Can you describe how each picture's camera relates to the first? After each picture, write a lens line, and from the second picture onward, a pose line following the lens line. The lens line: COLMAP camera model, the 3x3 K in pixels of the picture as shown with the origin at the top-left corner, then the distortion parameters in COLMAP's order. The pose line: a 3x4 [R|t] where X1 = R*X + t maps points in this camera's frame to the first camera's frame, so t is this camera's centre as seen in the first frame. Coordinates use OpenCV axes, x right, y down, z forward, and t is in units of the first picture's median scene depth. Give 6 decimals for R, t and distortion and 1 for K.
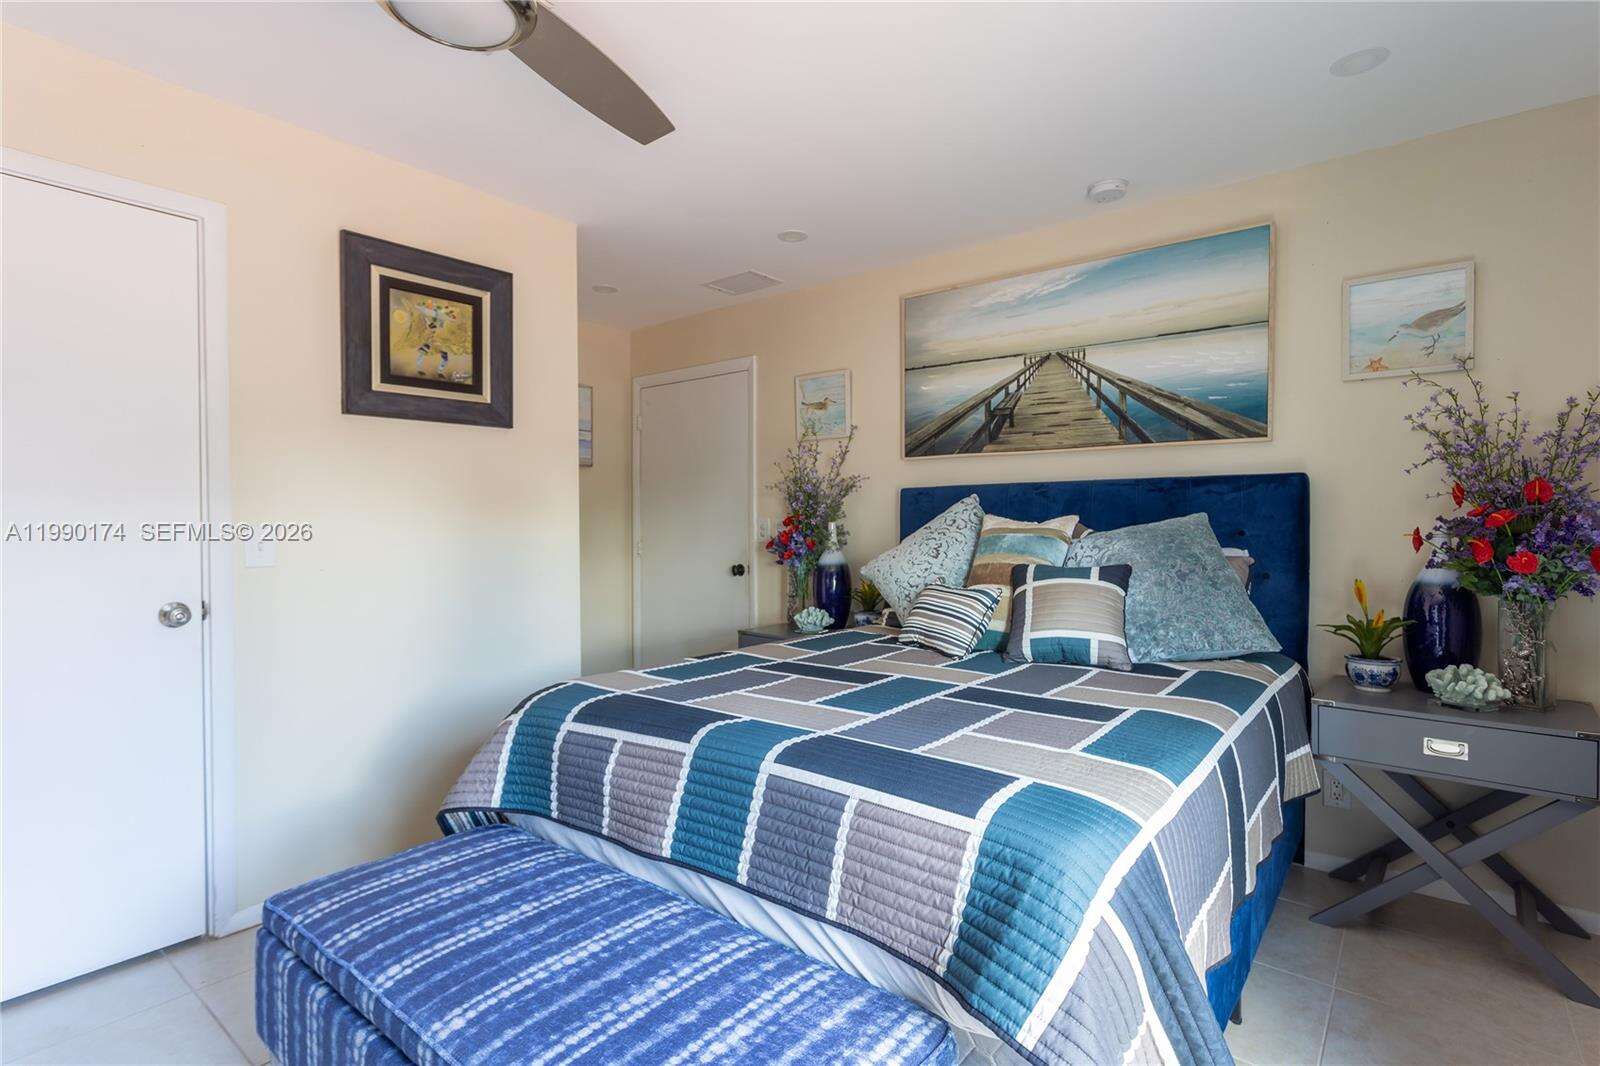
lens RADIAL K [[757.5, 0, 793.1], [0, 757.5, 528.2], [0, 0, 1]] dist [-0.000683, 0.002940]
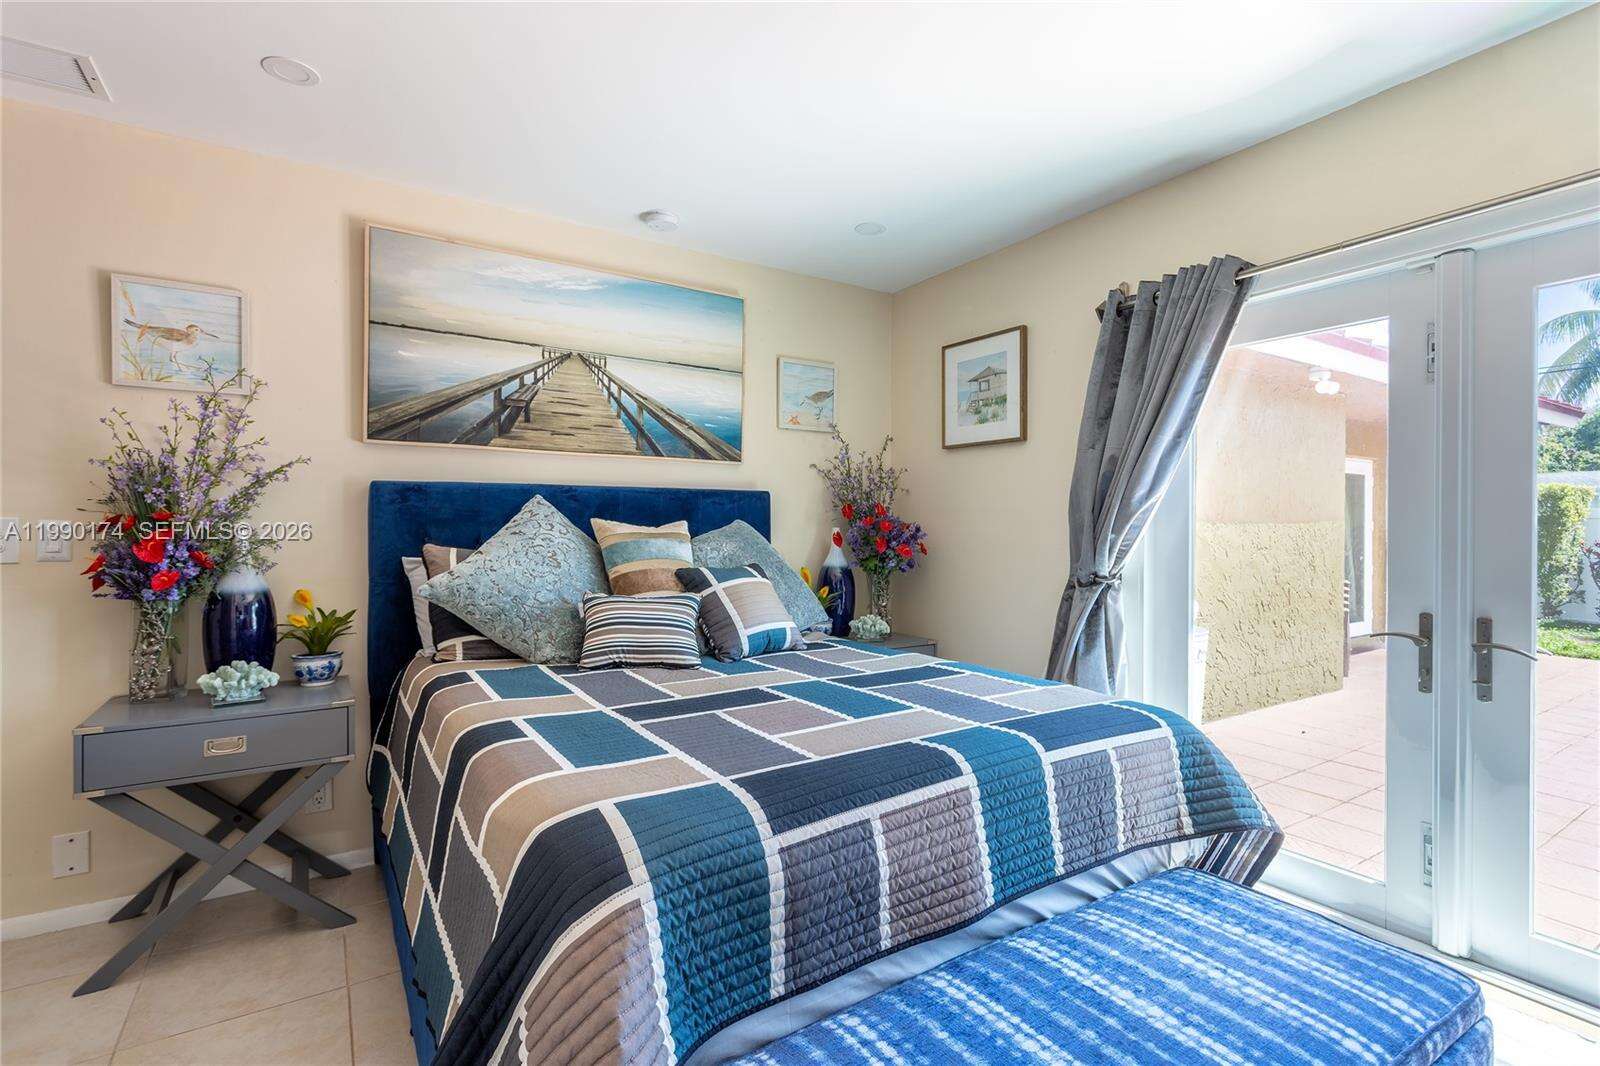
lens RADIAL K [[757.5, 0, 793.3], [0, 757.5, 534.2], [0, 0, 1]] dist [-0.000683, 0.002940]
pose [[0.318708, -0.006024, 0.947834, -0.503557], [0.005488, 0.999975, 0.004510, -0.001838], [-0.947837, 0.003764, 0.318733, 0.438188]]
